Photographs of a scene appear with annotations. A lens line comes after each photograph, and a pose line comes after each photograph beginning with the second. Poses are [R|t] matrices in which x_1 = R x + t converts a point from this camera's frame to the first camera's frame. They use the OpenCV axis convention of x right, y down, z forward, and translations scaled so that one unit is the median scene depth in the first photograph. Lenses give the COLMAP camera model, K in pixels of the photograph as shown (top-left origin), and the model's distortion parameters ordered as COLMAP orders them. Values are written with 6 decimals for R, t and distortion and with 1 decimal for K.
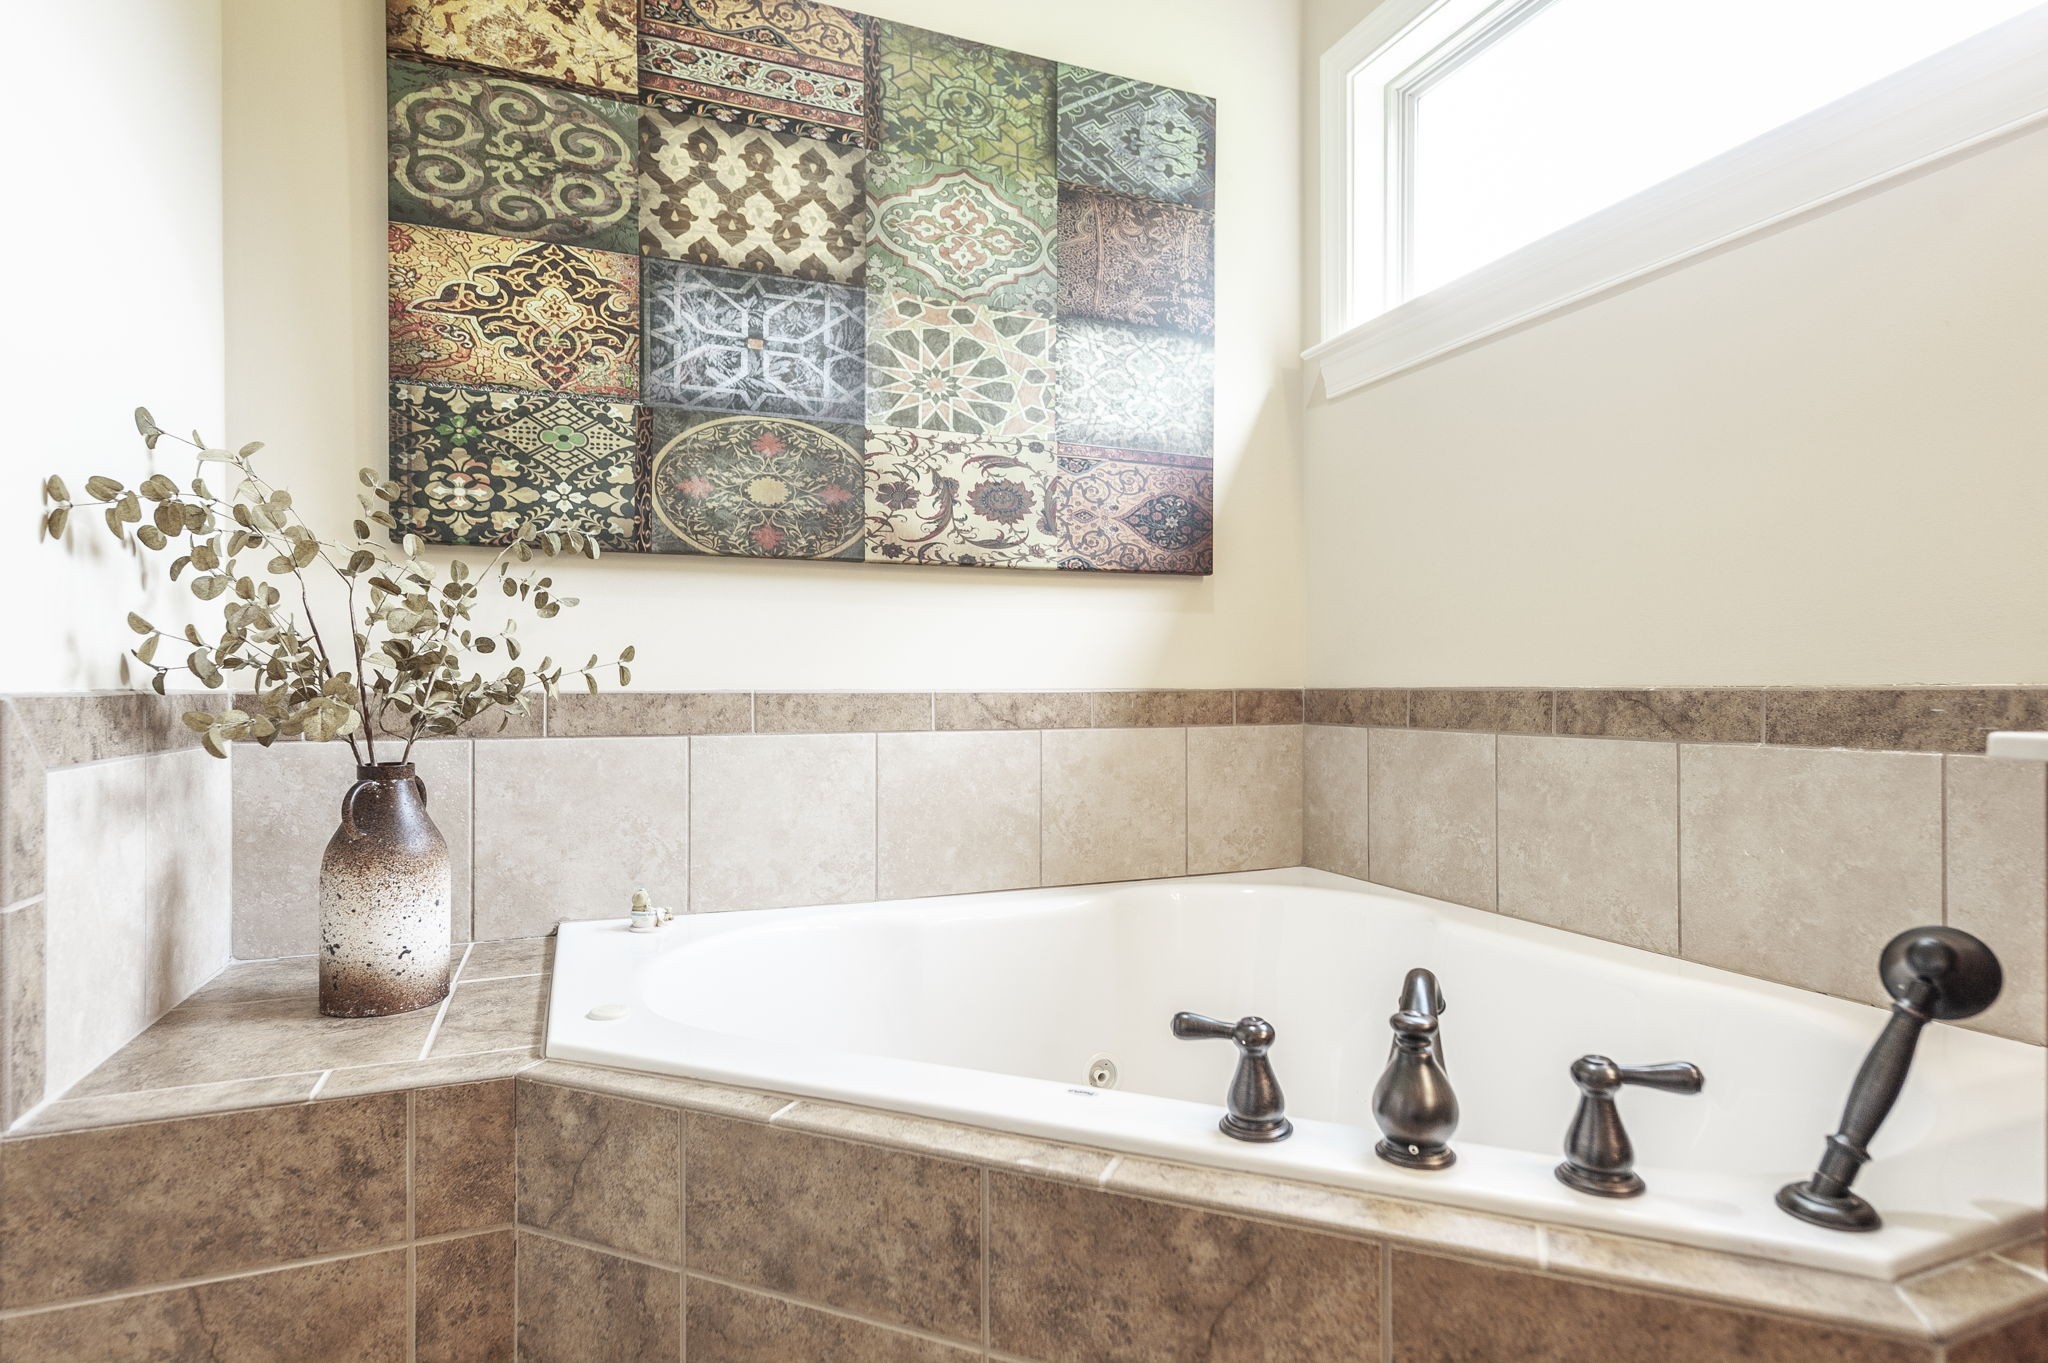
lens RADIAL K [[1066.6, 0, 1023.3], [0, 1066.6, 685.1], [0, 0, 1]] dist [0.011688, -0.012099]
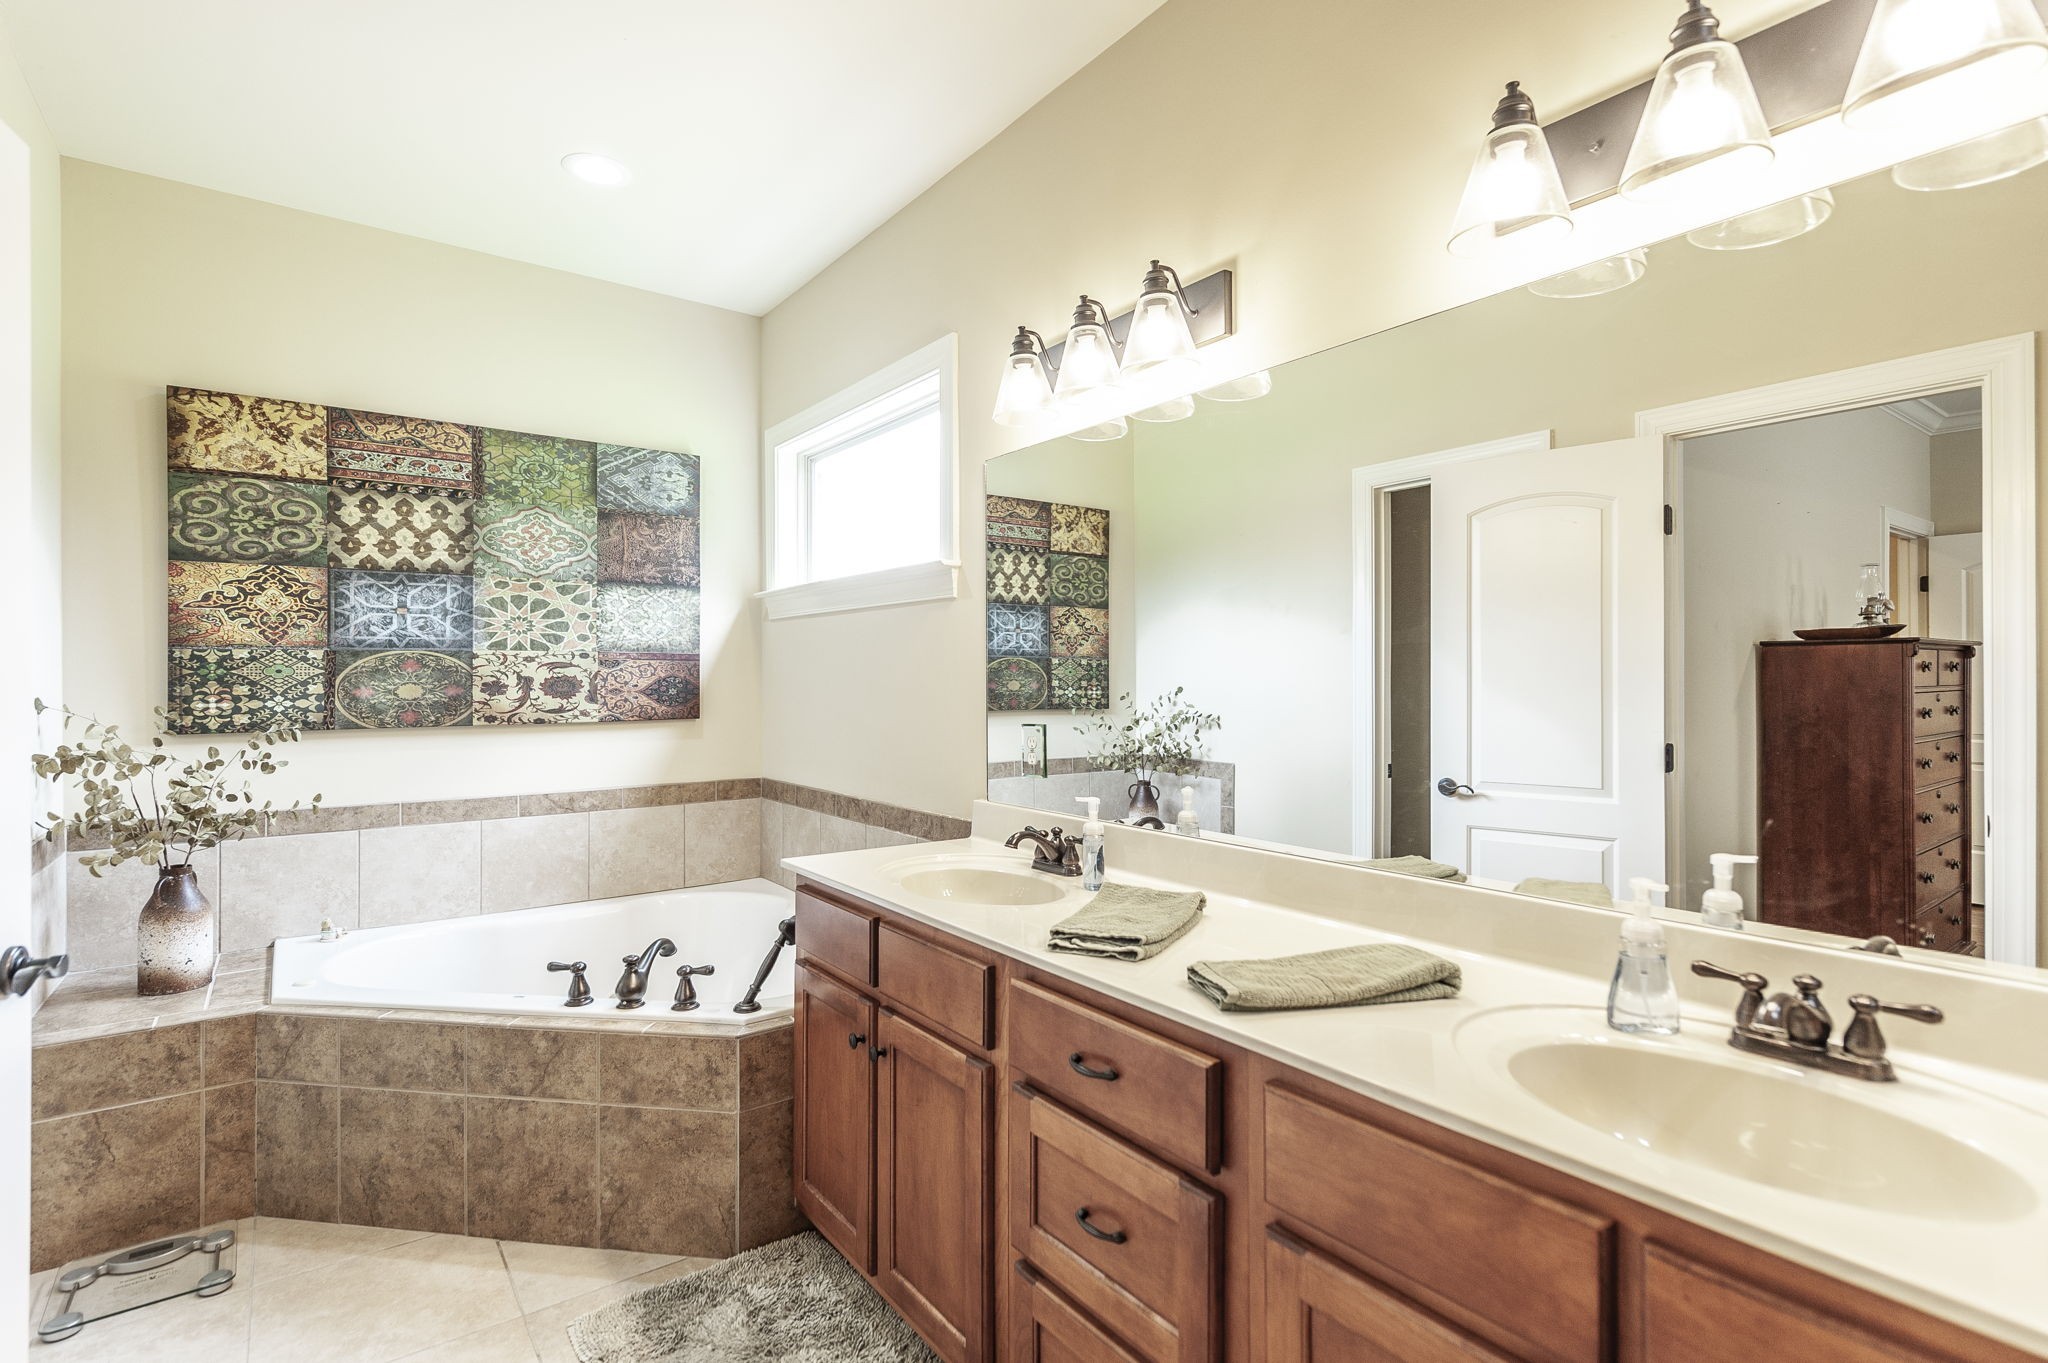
lens RADIAL K [[948.4, 0, 1013.6], [0, 948.4, 678.9], [0, 0, 1]] dist [0.004710, -0.007230]
pose [[0.966438, 0.002226, 0.256891, 0.363544], [-0.001796, 0.999997, -0.001909, -0.220331], [-0.256894, 0.001383, 0.966439, -0.881105]]
